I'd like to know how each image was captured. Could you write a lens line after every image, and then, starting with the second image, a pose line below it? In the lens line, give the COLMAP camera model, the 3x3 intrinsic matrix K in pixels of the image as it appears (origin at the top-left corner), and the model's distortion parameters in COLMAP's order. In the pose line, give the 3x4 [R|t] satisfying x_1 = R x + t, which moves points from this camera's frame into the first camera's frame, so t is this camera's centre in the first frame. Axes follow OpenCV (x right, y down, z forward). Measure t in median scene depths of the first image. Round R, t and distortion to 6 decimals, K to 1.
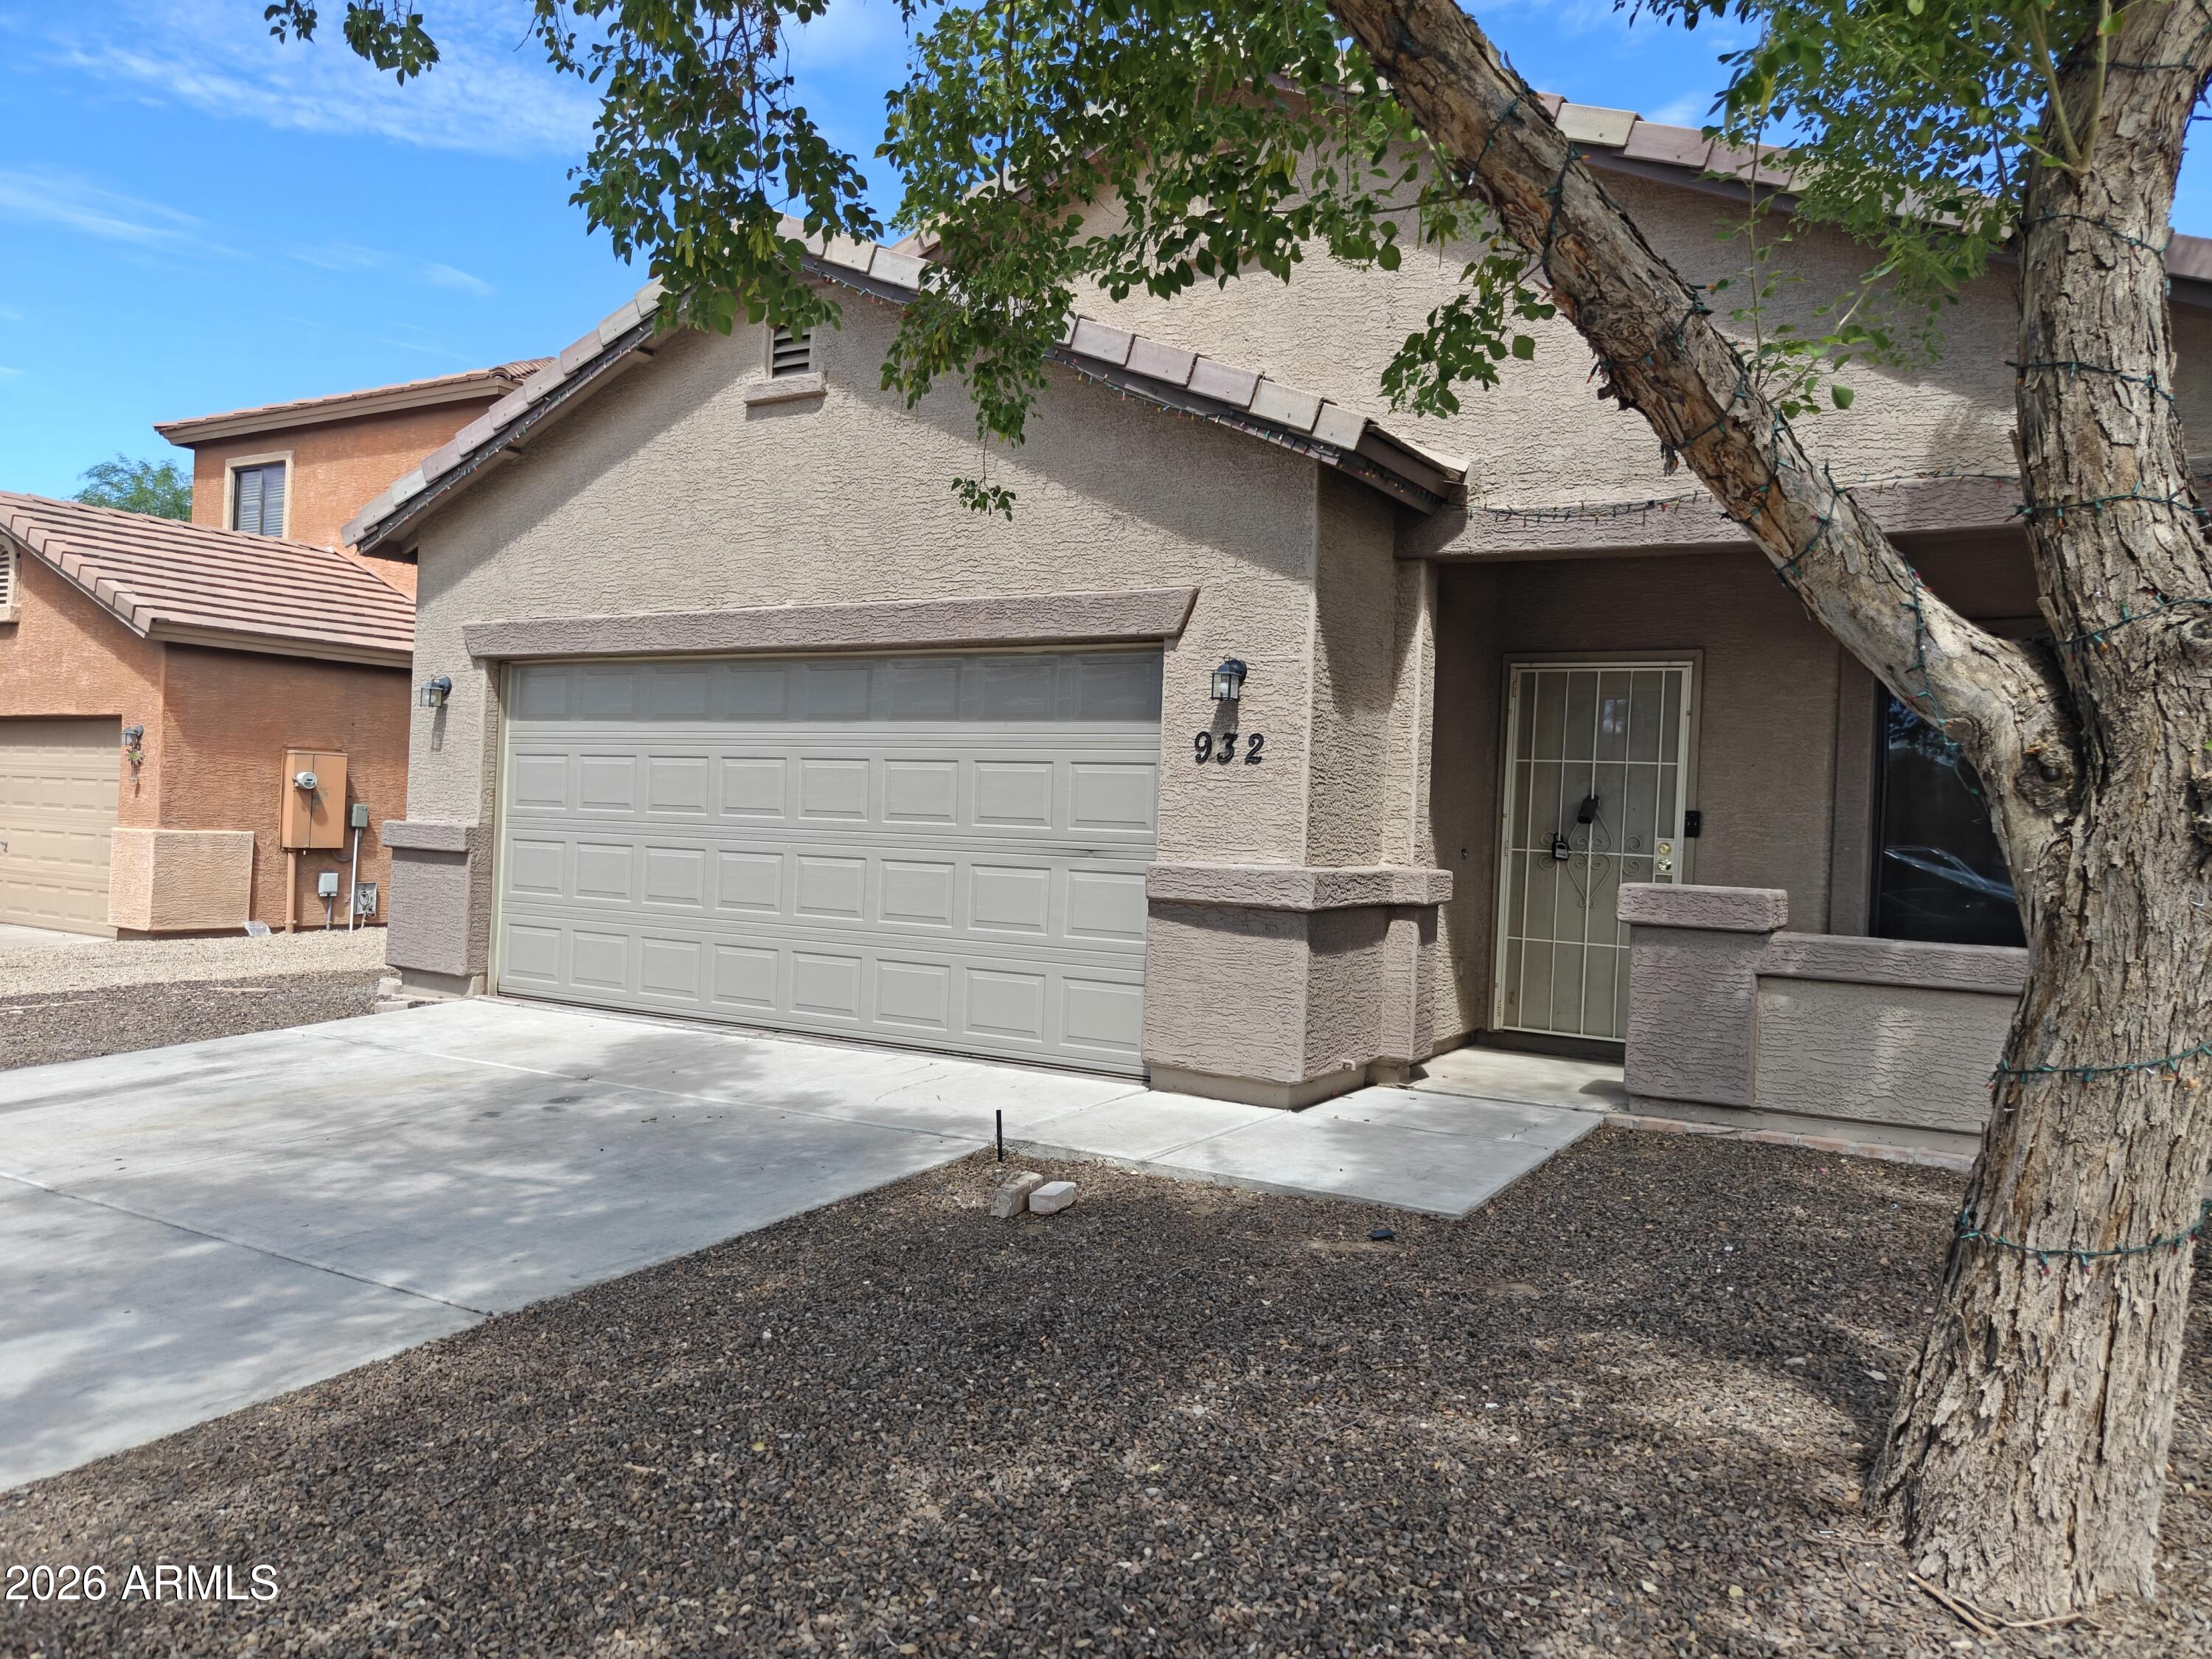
lens RADIAL K [[1605.9, 0, 1108.4], [0, 1605.9, 831.2], [0, 0, 1]] dist [0.028037, -0.017565]
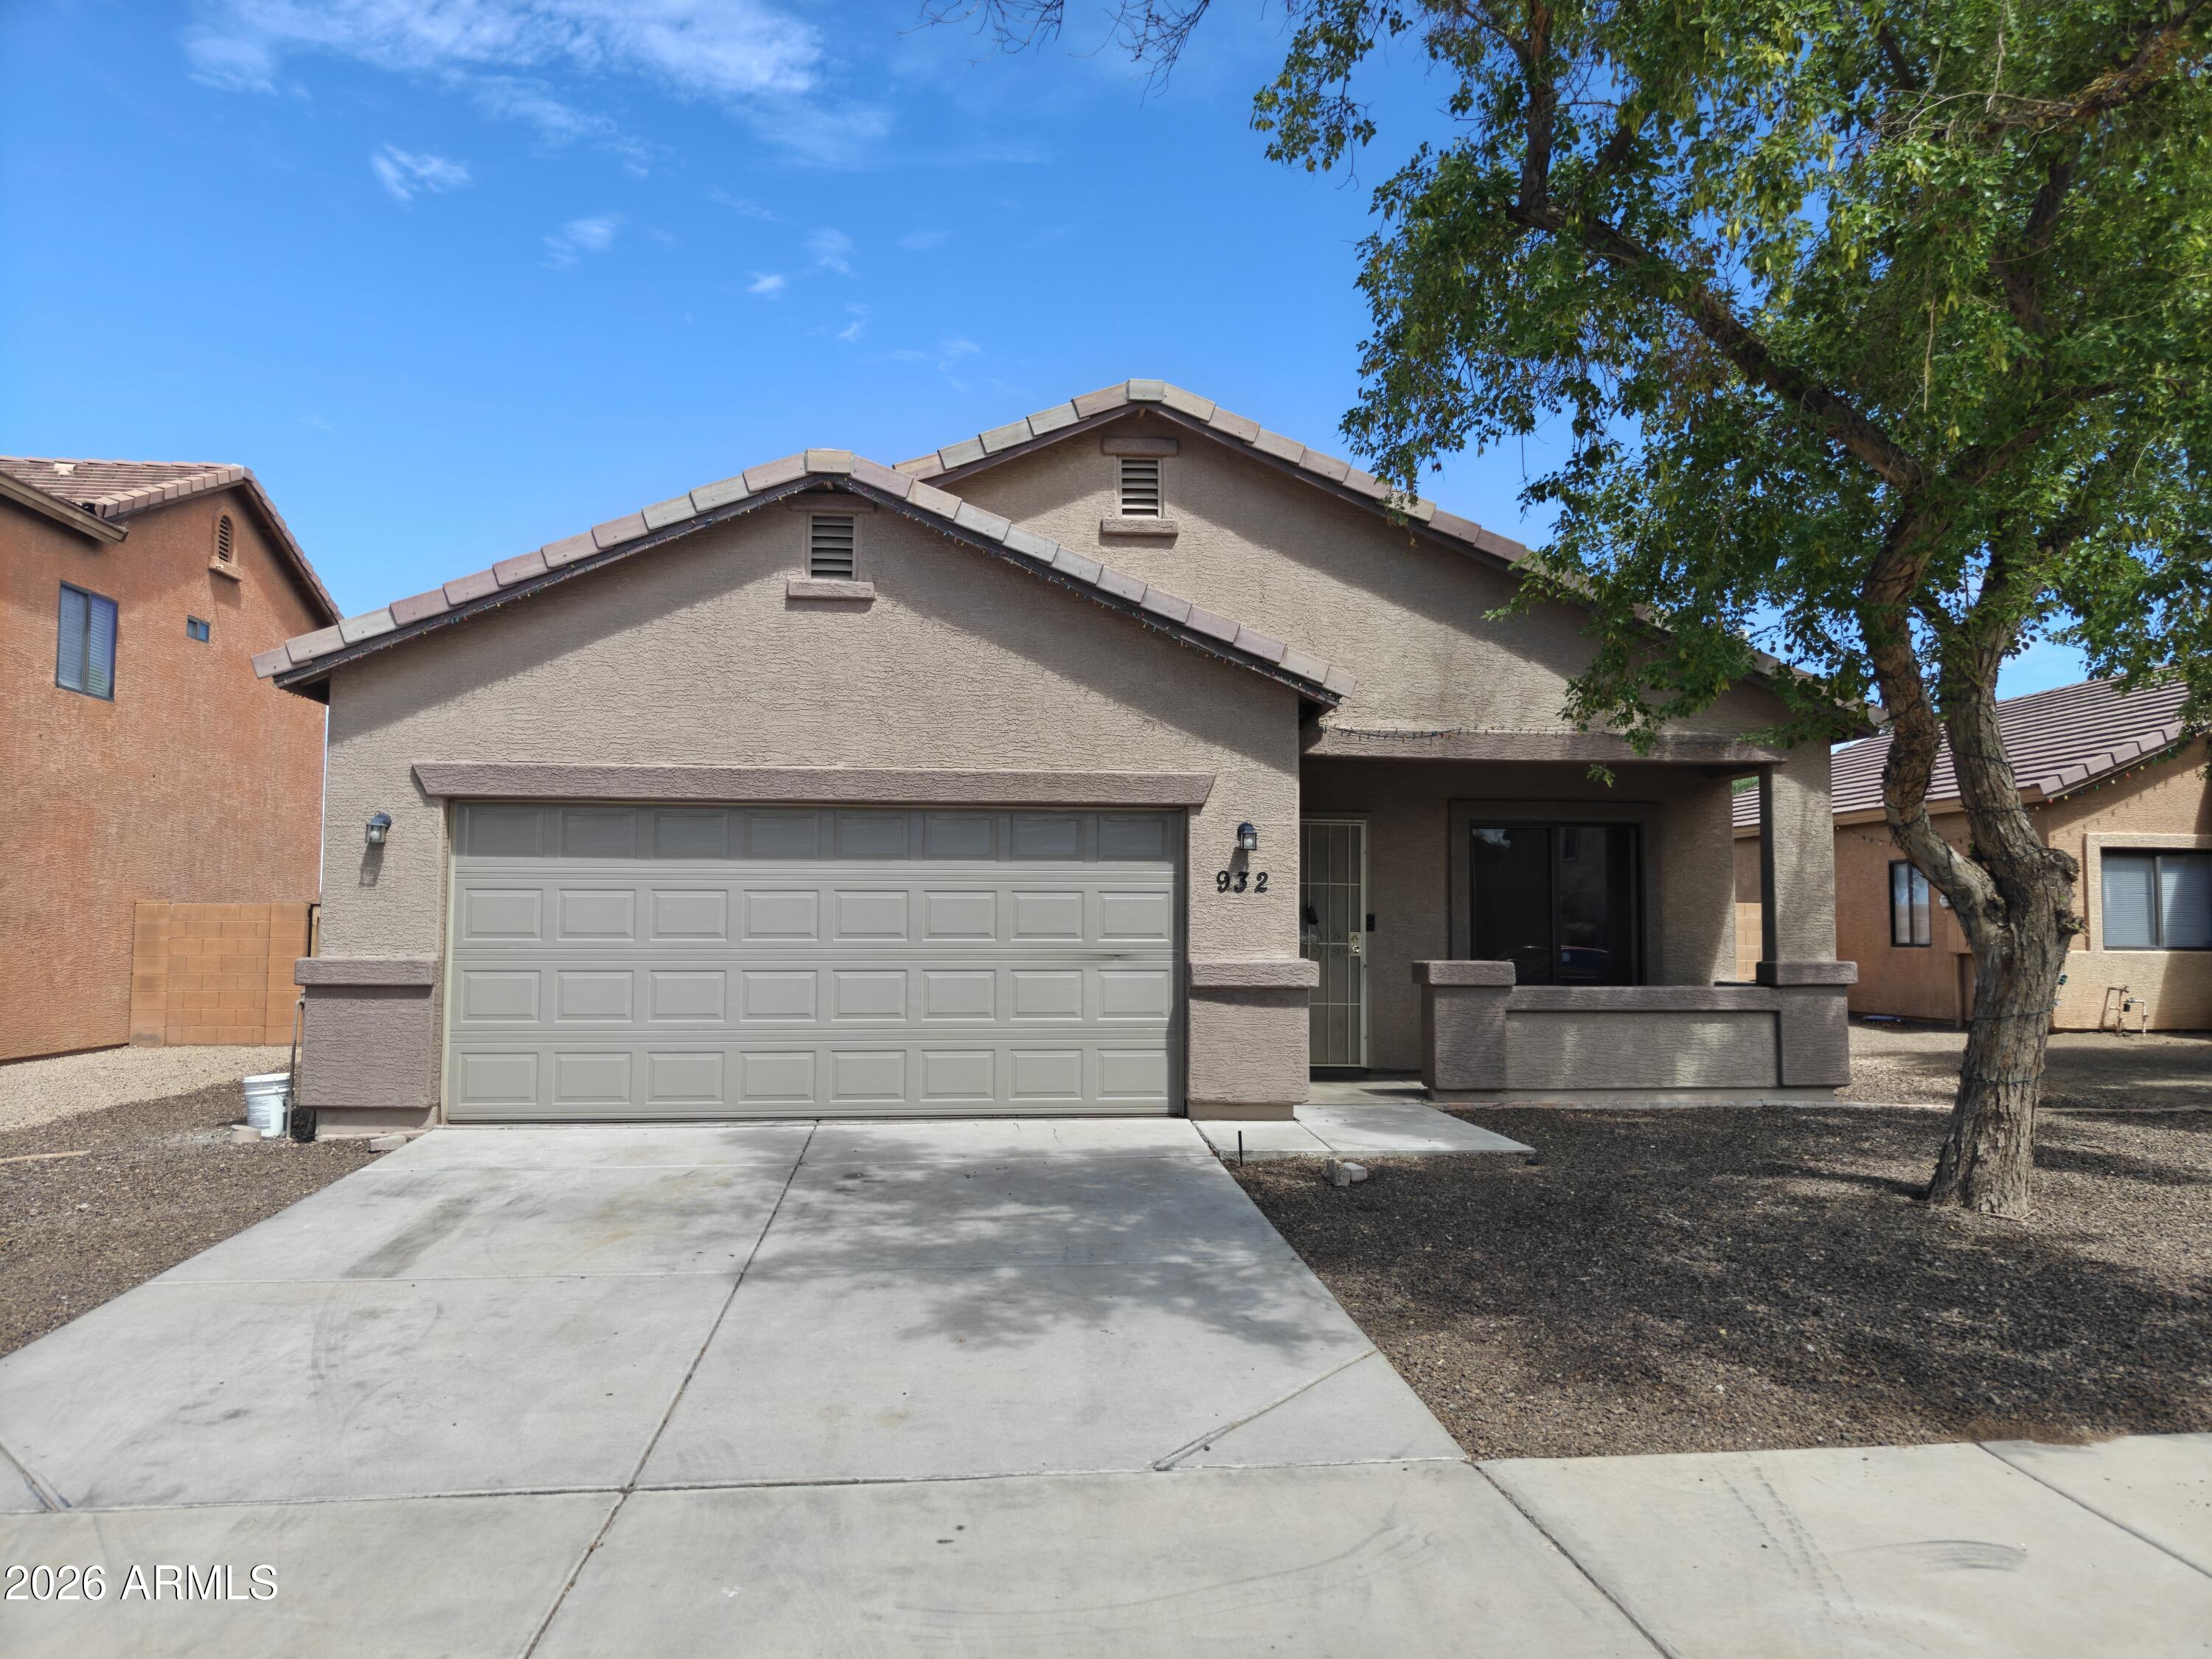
lens RADIAL K [[1605.9, 0, 1095.8], [0, 1605.9, 829.0], [0, 0, 1]] dist [0.028037, -0.017565]
pose [[0.792805, 0.005452, 0.609451, -0.925153], [0.029714, 0.998425, -0.047585, -0.033499], [-0.608750, 0.055835, 0.791395, -0.098412]]
